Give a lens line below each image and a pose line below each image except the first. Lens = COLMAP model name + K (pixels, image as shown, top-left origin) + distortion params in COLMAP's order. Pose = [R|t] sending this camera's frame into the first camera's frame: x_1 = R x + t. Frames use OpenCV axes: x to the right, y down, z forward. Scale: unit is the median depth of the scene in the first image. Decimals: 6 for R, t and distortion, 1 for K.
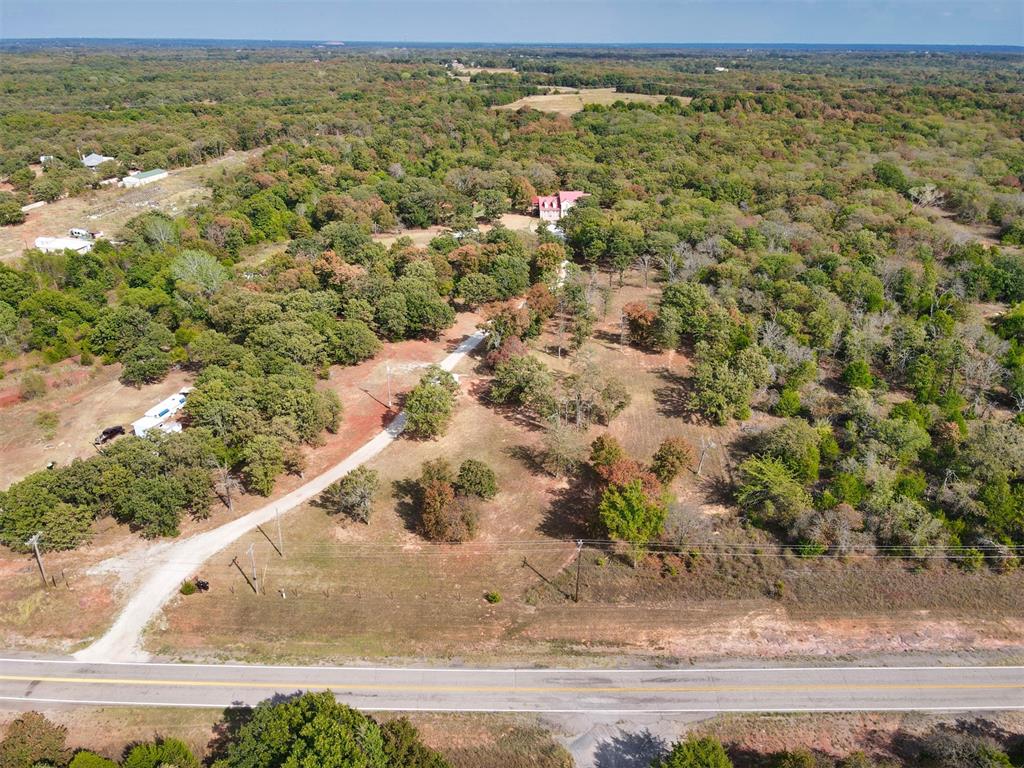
lens RADIAL K [[719.1, 0, 512.0], [0, 719.1, 384.0], [0, 0, 1]] dist [-0.001098, 0.001253]
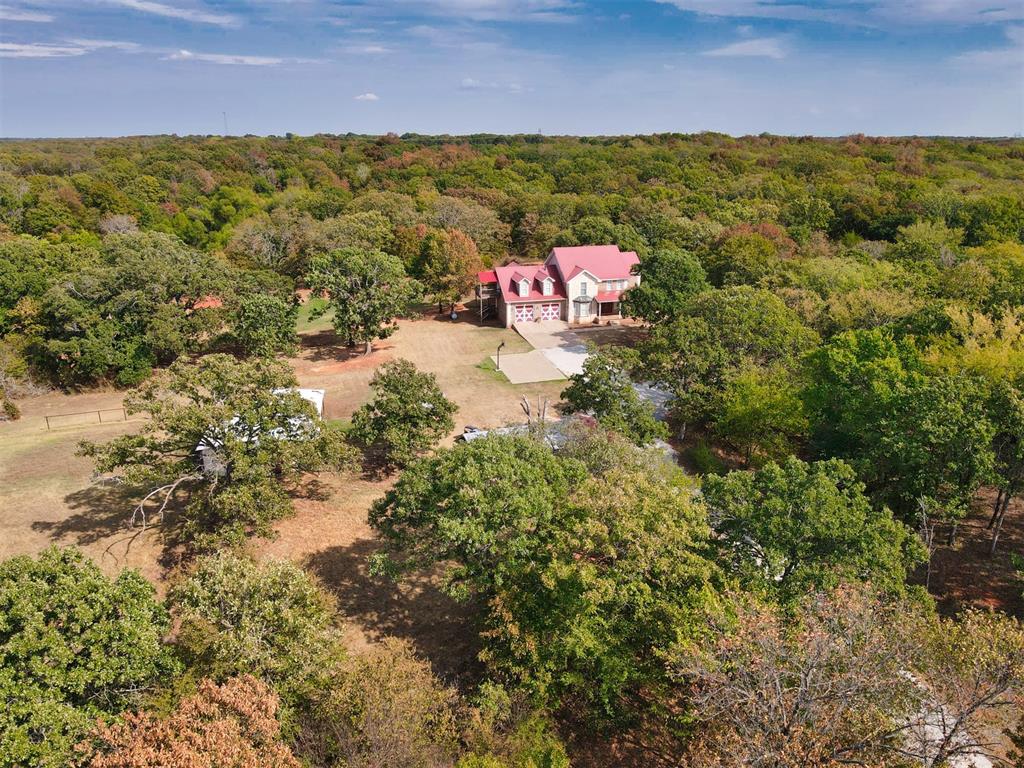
lens RADIAL K [[719.1, 0, 512.0], [0, 719.1, 384.0], [0, 0, 1]] dist [-0.001098, 0.001253]
pose [[0.977179, -0.072132, 0.199794, -0.027015], [0.094744, 0.989840, -0.106019, -0.167607], [-0.190117, 0.122529, 0.974085, 0.671725]]
